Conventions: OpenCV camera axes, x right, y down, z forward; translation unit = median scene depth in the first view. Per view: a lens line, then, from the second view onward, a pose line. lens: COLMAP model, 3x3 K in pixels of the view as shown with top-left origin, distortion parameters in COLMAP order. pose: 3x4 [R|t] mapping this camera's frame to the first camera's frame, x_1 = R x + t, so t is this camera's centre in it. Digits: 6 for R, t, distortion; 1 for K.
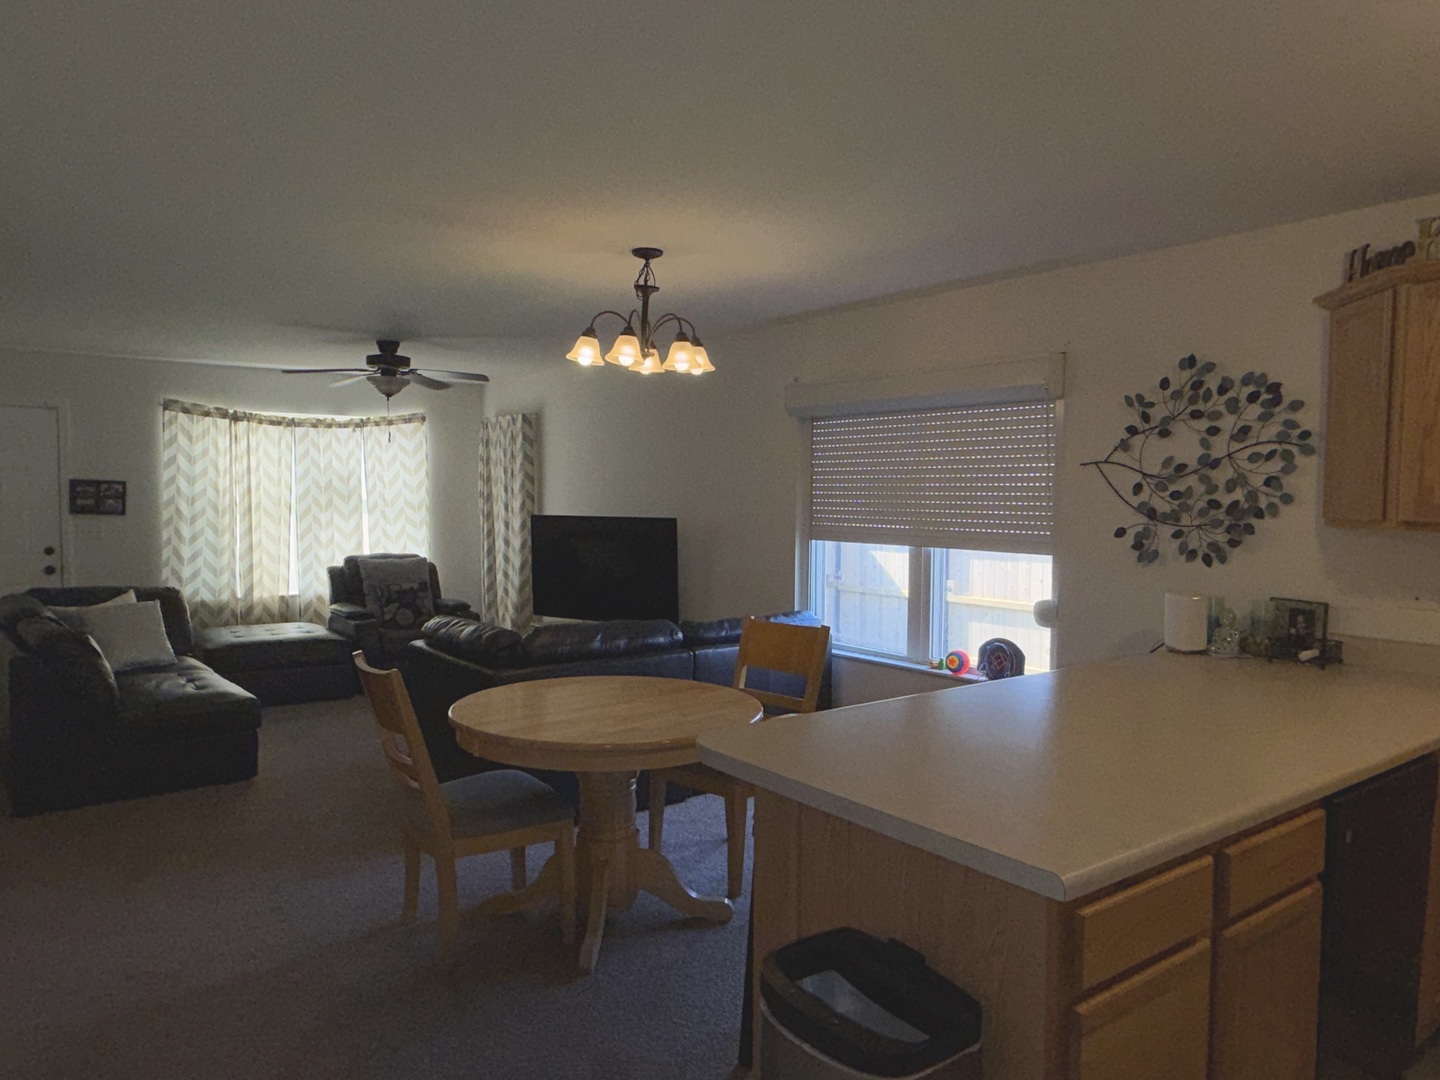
lens RADIAL K [[993.3, 0, 707.4], [0, 993.3, 546.6], [0, 0, 1]] dist [0.001173, -0.000335]
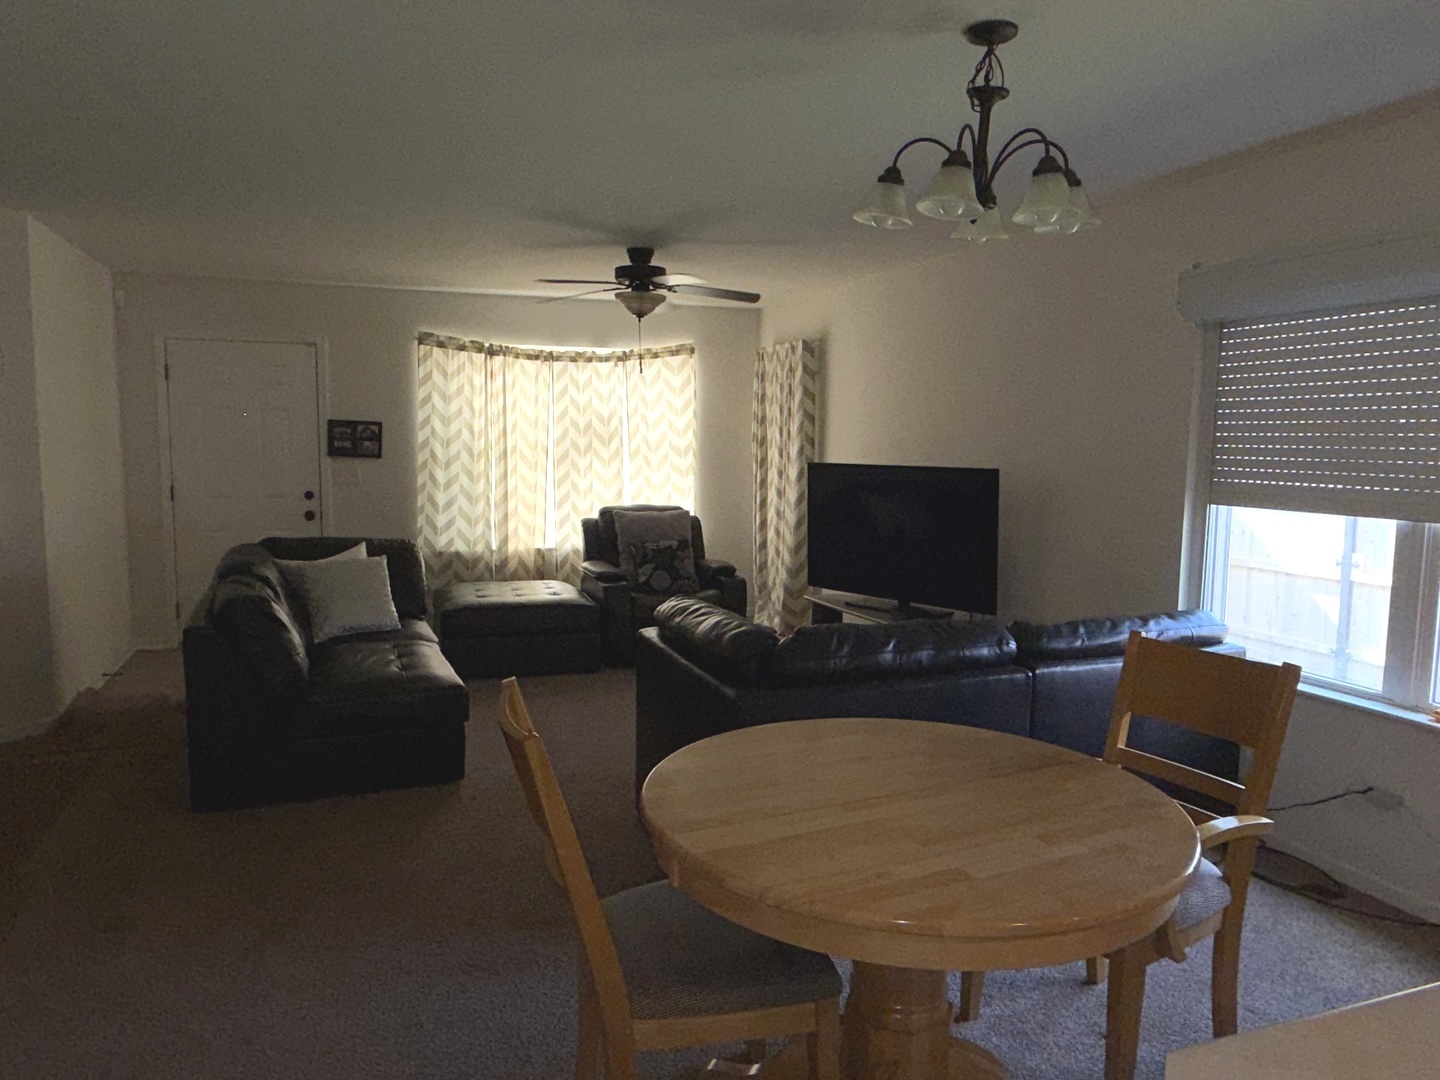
lens RADIAL K [[993.3, 0, 707.4], [0, 993.3, 546.6], [0, 0, 1]] dist [0.001173, -0.000335]
pose [[0.958283, 0.034100, -0.283780, -0.022345], [-0.018826, 0.998232, 0.056381, -0.006977], [0.285201, -0.048687, 0.957230, 0.181578]]
